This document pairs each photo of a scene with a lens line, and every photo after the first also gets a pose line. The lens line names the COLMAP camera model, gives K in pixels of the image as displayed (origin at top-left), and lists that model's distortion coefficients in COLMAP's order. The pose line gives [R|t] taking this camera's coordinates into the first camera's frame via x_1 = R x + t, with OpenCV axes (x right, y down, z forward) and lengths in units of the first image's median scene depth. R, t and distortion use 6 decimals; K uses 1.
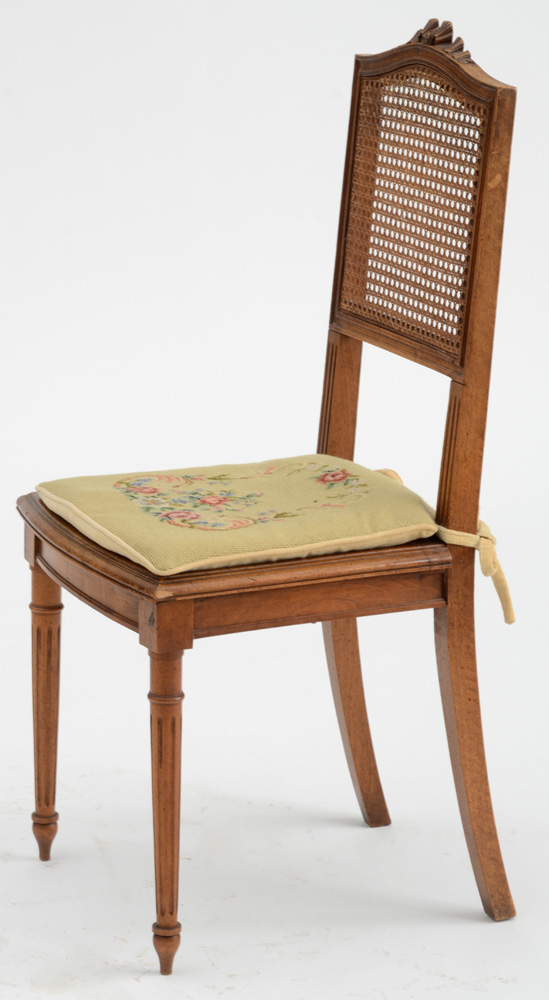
lens RADIAL K [[3192.7, 0, 261.0], [0, 3192.7, 517.7], [0, 0, 1]] dist [0.958456, 0.000000]
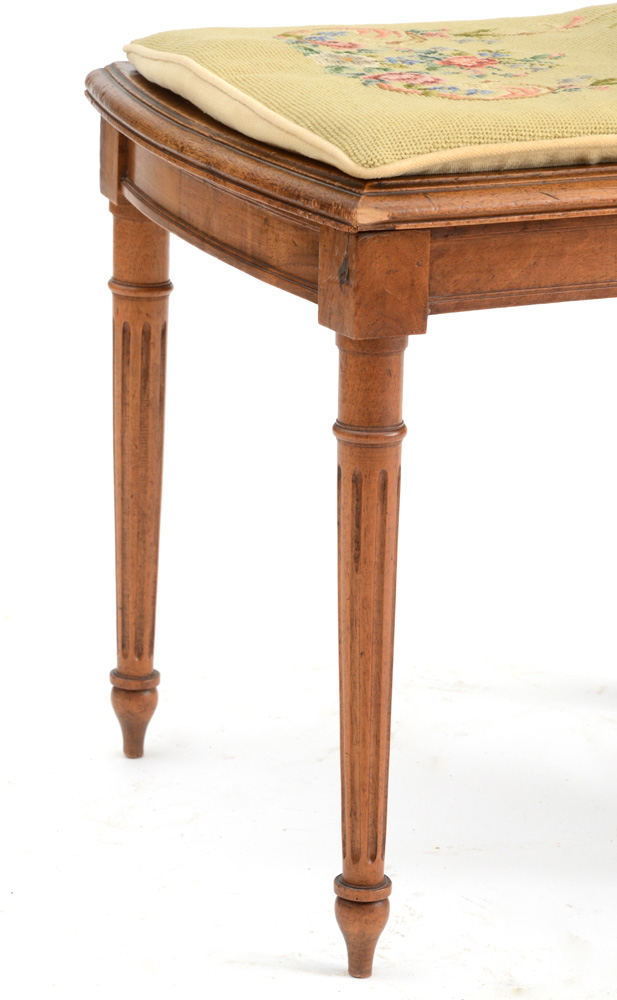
lens RADIAL K [[3806.2, 0, 341.2], [0, 3806.2, 512.5], [0, 0, 1]] dist [1.109620, 0.000000]
pose [[0.999446, 0.021812, -0.025148, -0.018228], [-0.021157, 0.999438, 0.026016, 0.051403], [0.025702, -0.025470, 0.999345, 0.392064]]
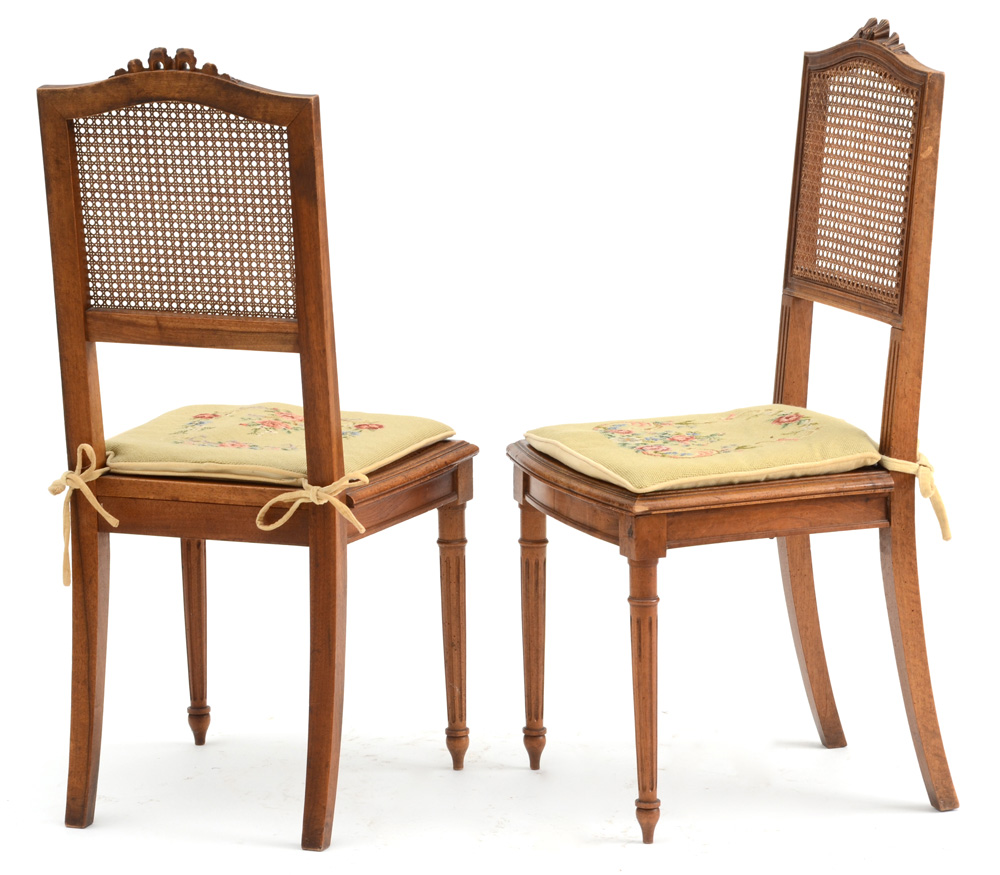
lens RADIAL K [[3907.2, 0, 497.2], [0, 3907.2, 448.2], [0, 0, 1]] dist [1.006238, 0.000000]
pose [[0.998489, -0.011869, -0.053656, -0.005647], [0.008734, 0.998261, -0.058303, 0.080255], [0.054255, 0.057746, 0.996856, -0.400828]]
